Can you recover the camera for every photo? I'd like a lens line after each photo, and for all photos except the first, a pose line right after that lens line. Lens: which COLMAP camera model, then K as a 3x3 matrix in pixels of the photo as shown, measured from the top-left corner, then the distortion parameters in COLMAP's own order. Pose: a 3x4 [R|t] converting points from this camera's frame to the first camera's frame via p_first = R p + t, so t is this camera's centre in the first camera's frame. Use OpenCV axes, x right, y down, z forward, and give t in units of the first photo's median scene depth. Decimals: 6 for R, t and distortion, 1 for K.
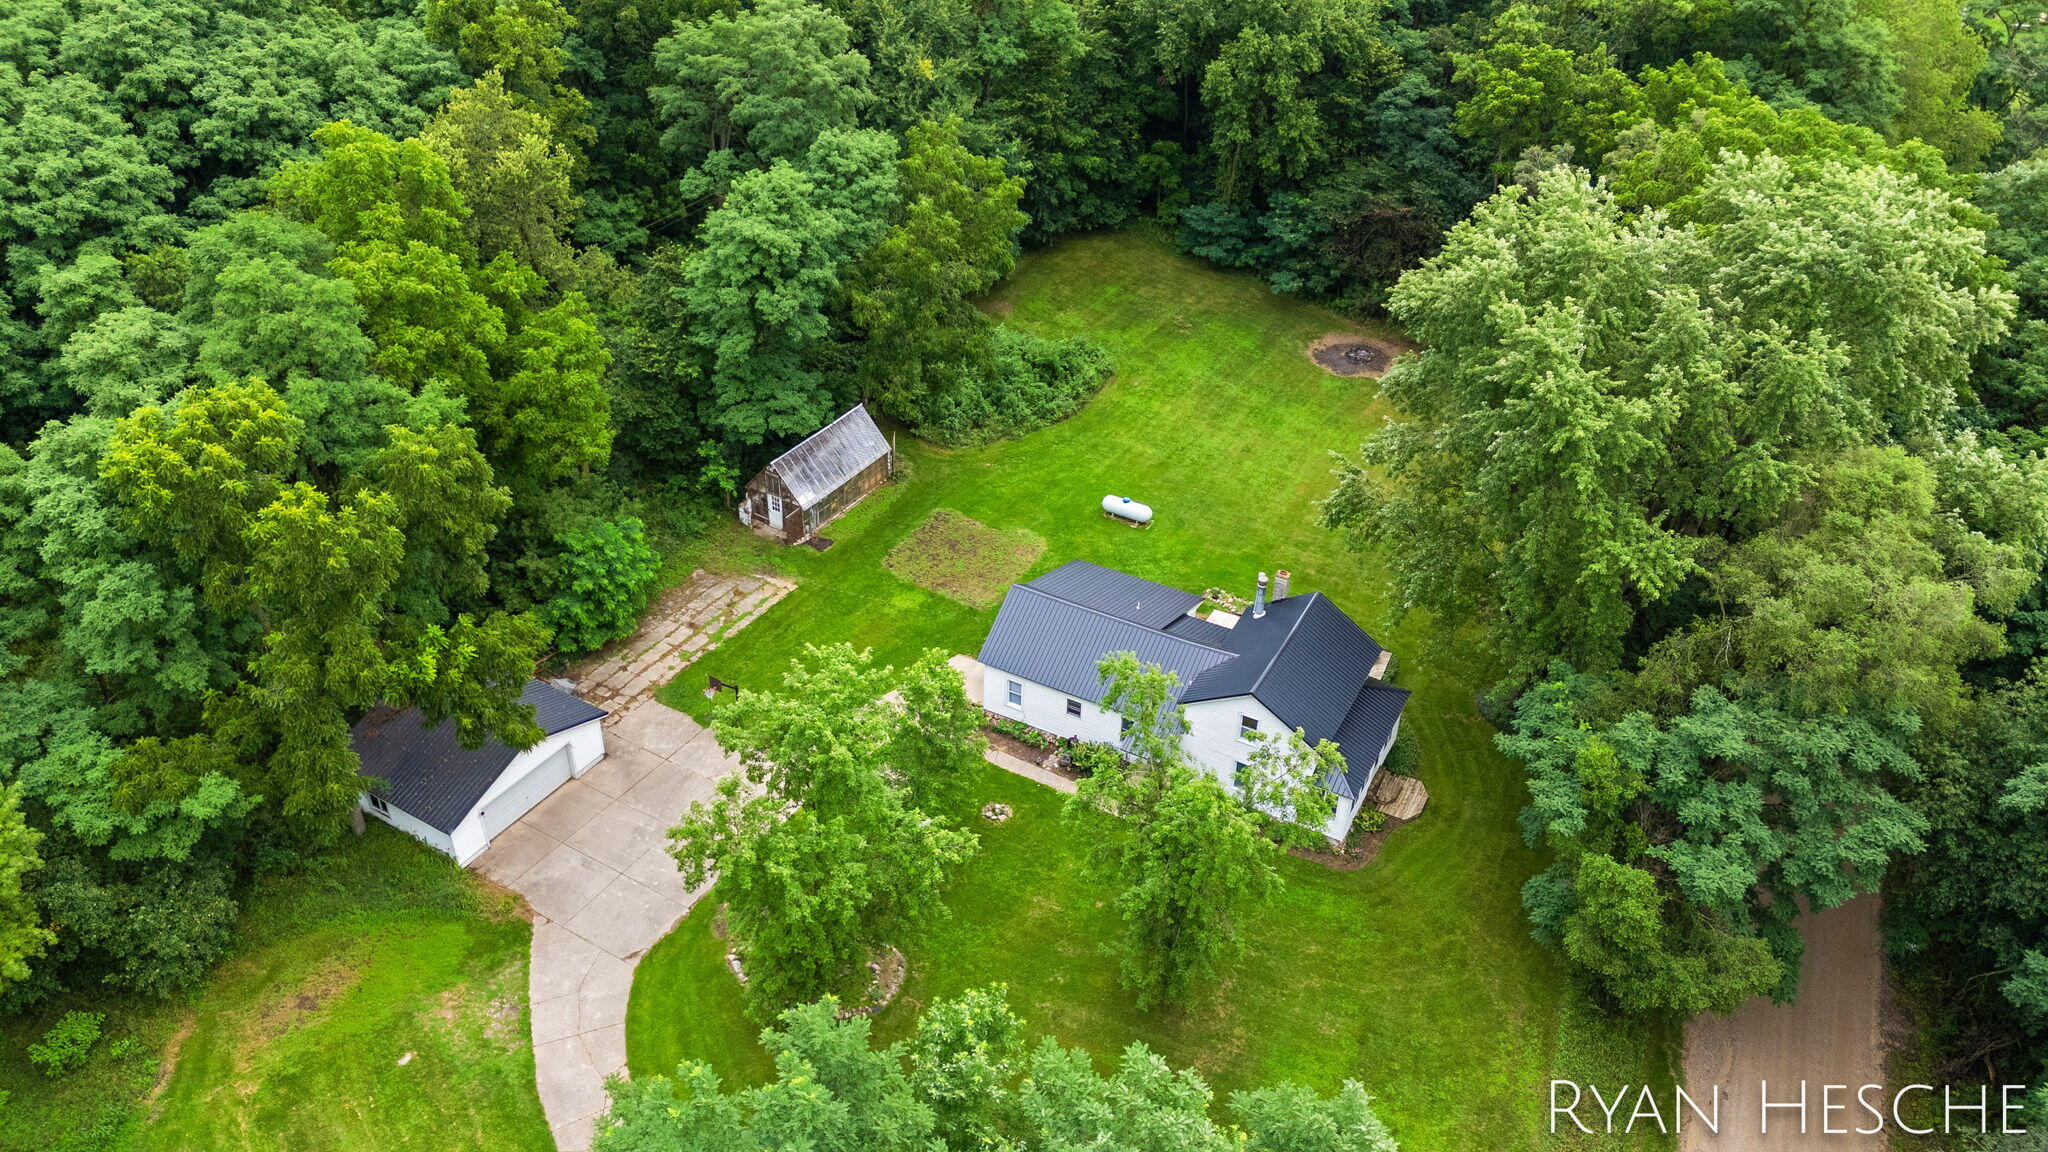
lens RADIAL K [[1492.3, 0, 1012.0], [0, 1492.3, 574.7], [0, 0, 1]] dist [0.135088, -0.169029]
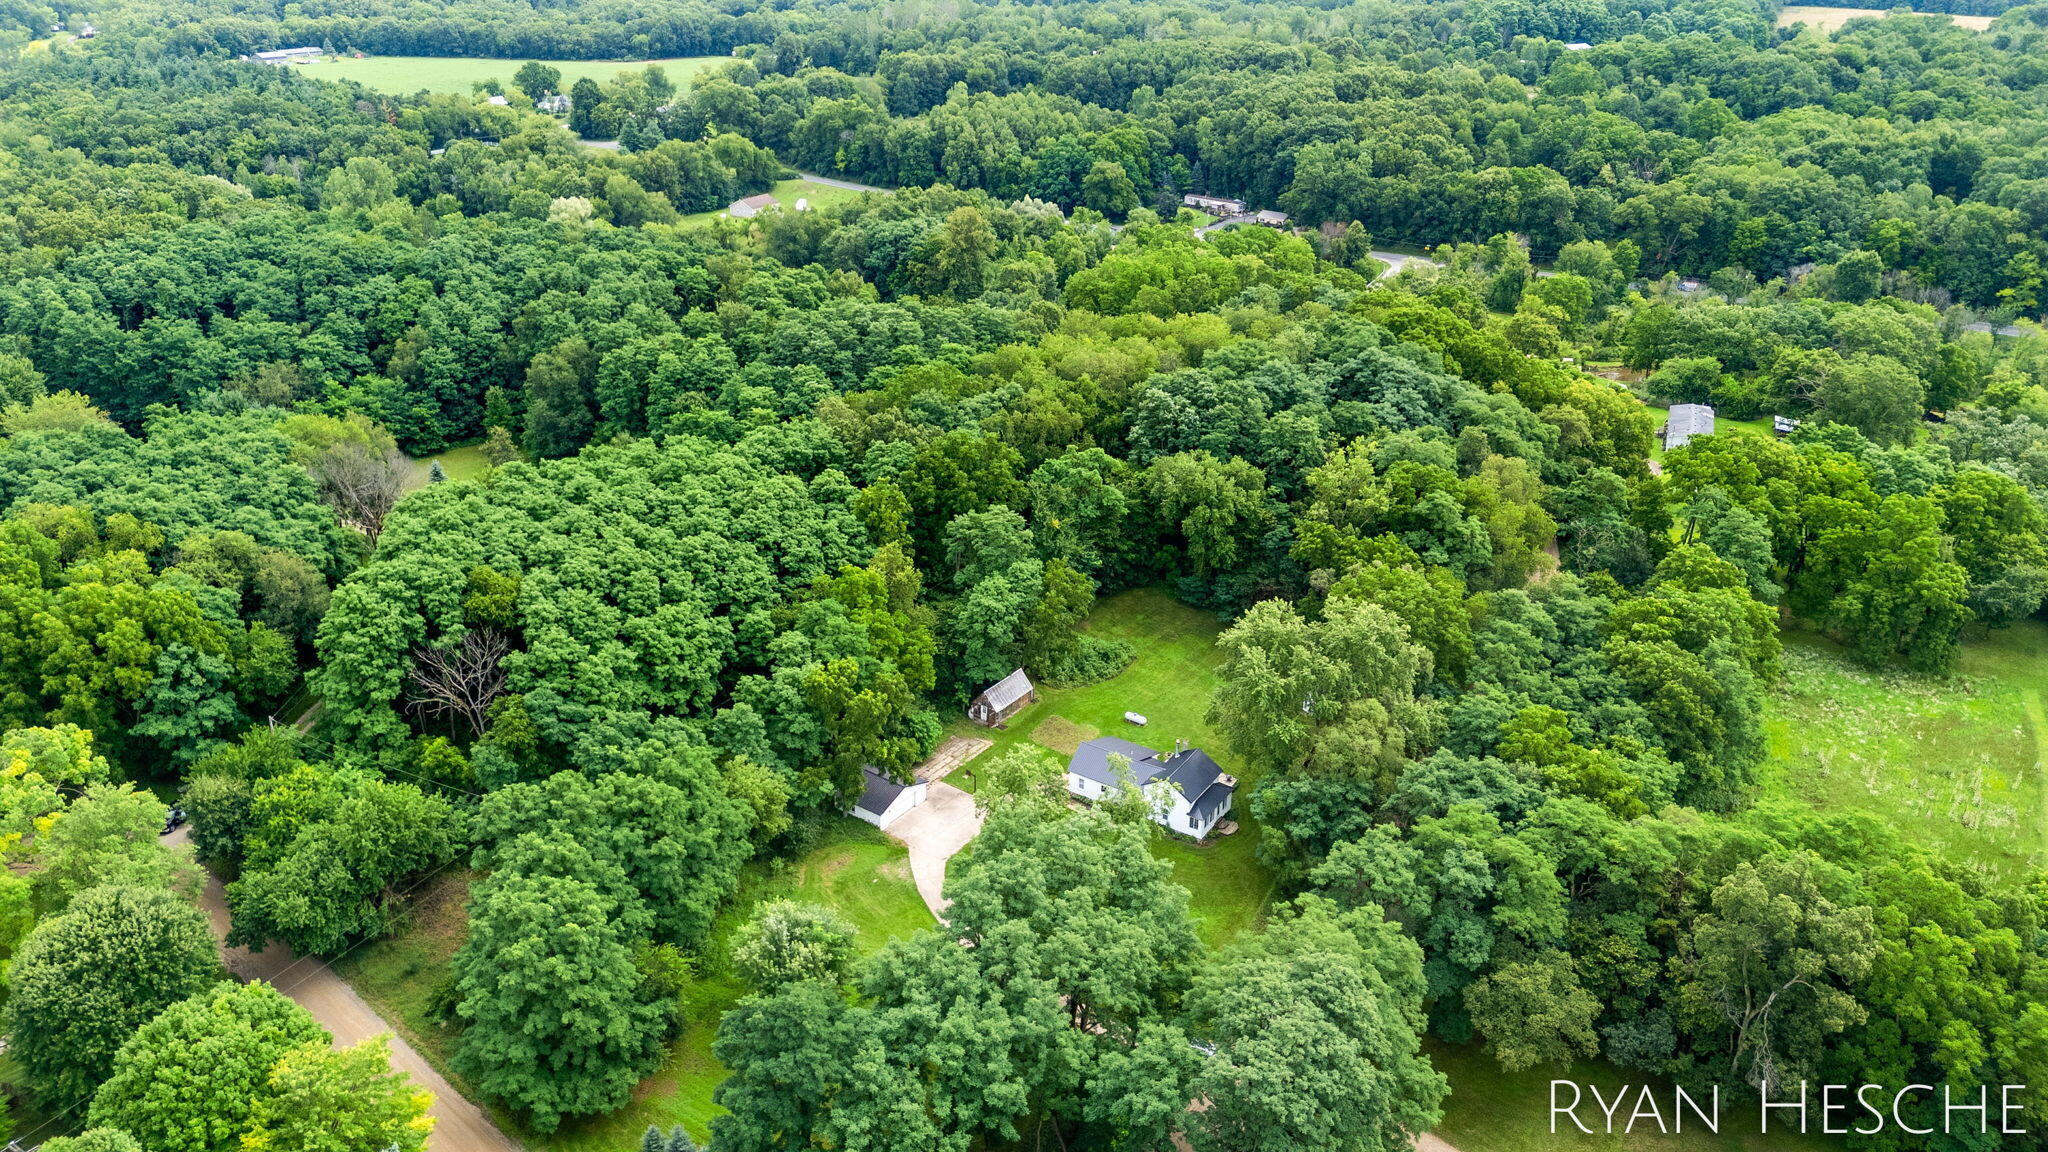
lens RADIAL K [[1492.3, 0, 1012.0], [0, 1492.3, 574.7], [0, 0, 1]] dist [0.135088, -0.169029]
pose [[0.996982, 0.030323, -0.071462, 0.052672], [-0.042149, 0.984494, -0.170280, 0.159217], [0.065190, 0.172778, 0.982801, -1.506352]]
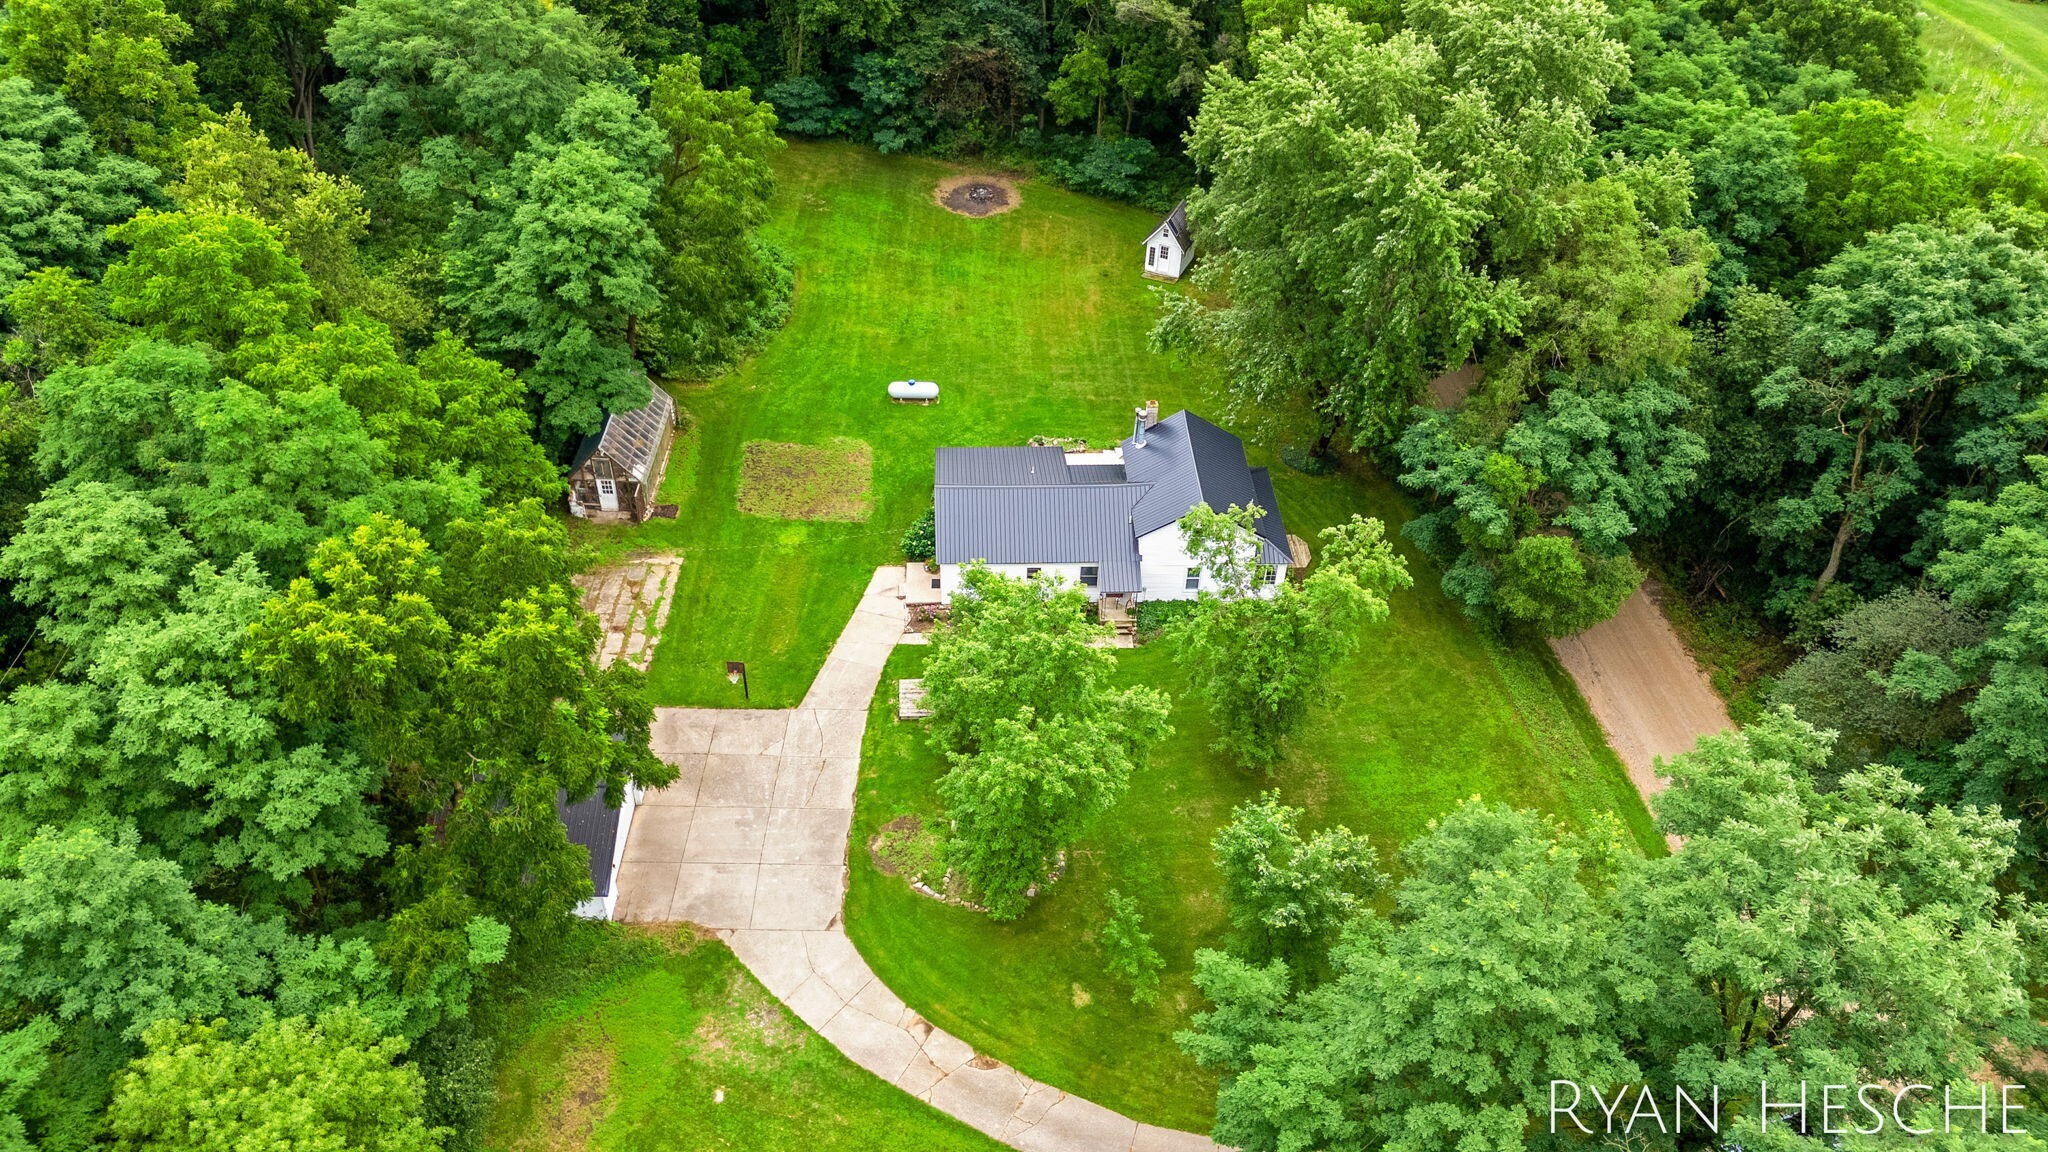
lens RADIAL K [[1492.3, 0, 1012.0], [0, 1492.3, 574.7], [0, 0, 1]] dist [0.135088, -0.169029]
pose [[0.858999, -0.332543, 0.389277, -0.372407], [0.285217, 0.942249, 0.175550, -0.101385], [-0.425173, -0.039769, 0.904238, 0.001391]]
